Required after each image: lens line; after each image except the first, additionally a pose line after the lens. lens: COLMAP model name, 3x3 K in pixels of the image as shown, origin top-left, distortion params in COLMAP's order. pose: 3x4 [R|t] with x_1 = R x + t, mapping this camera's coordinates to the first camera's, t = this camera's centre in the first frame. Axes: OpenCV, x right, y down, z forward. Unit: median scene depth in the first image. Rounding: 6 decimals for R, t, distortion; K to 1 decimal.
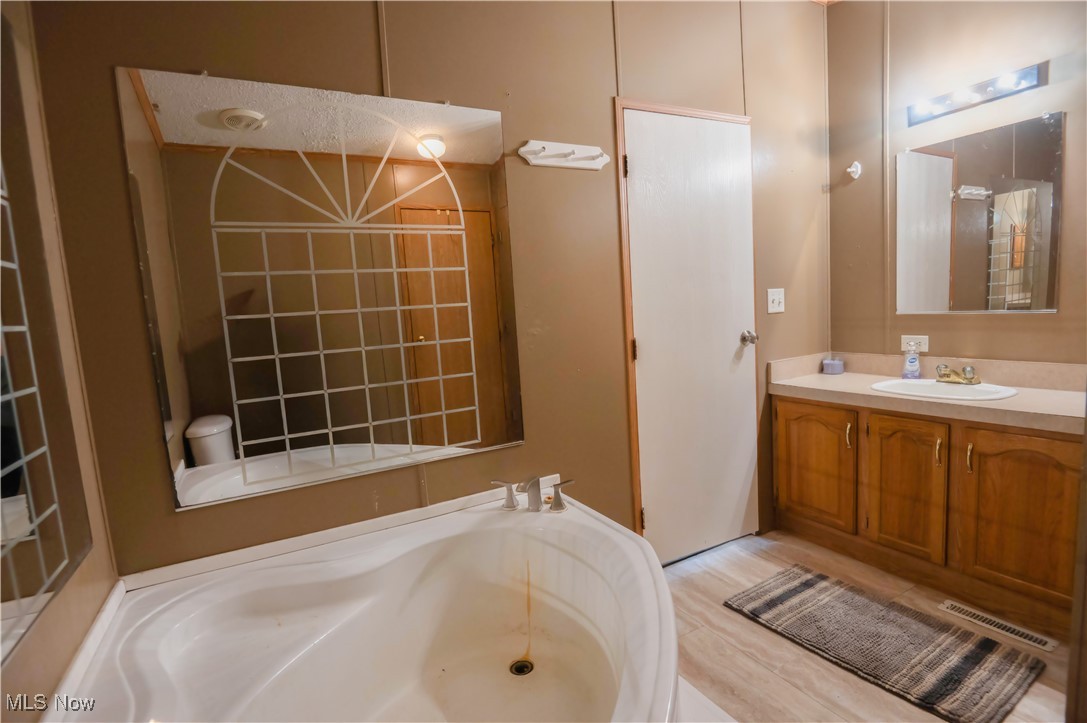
lens RADIAL K [[509.8, 0, 545.4], [0, 509.8, 363.8], [0, 0, 1]] dist [0.001512, -0.032087]
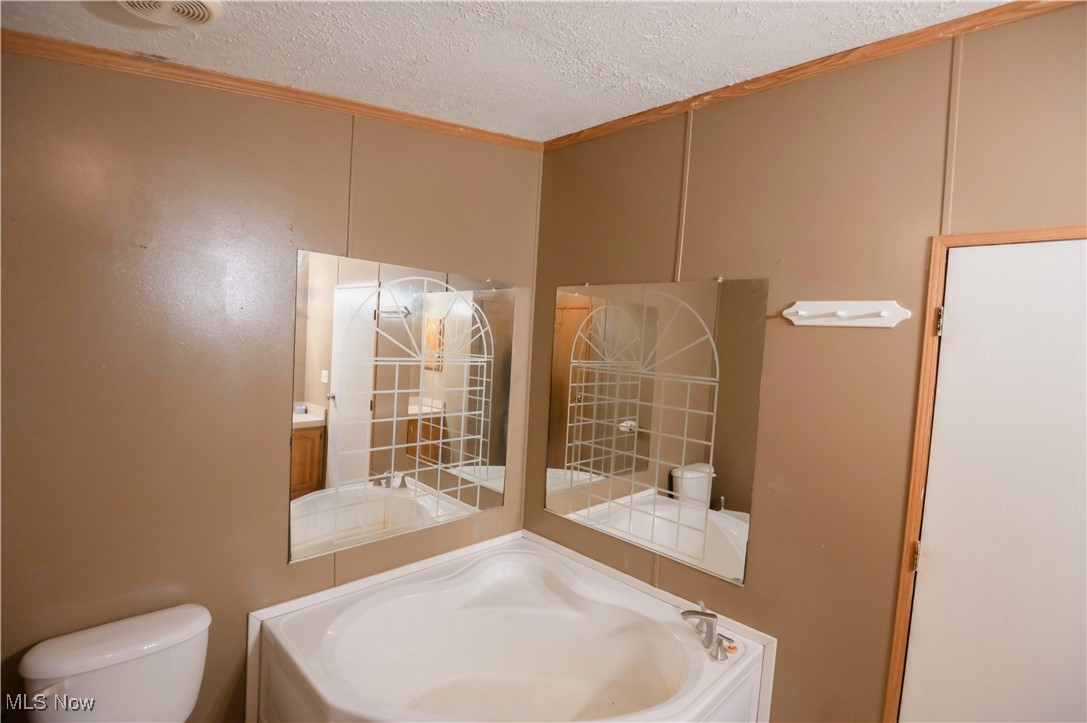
lens RADIAL K [[509.8, 0, 545.4], [0, 509.8, 363.8], [0, 0, 1]] dist [0.001512, -0.032087]
pose [[0.292503, 0.130493, -0.947319, 0.812899], [-0.185640, 0.979548, 0.077612, -0.315141], [0.938072, 0.153158, 0.310746, 0.252024]]
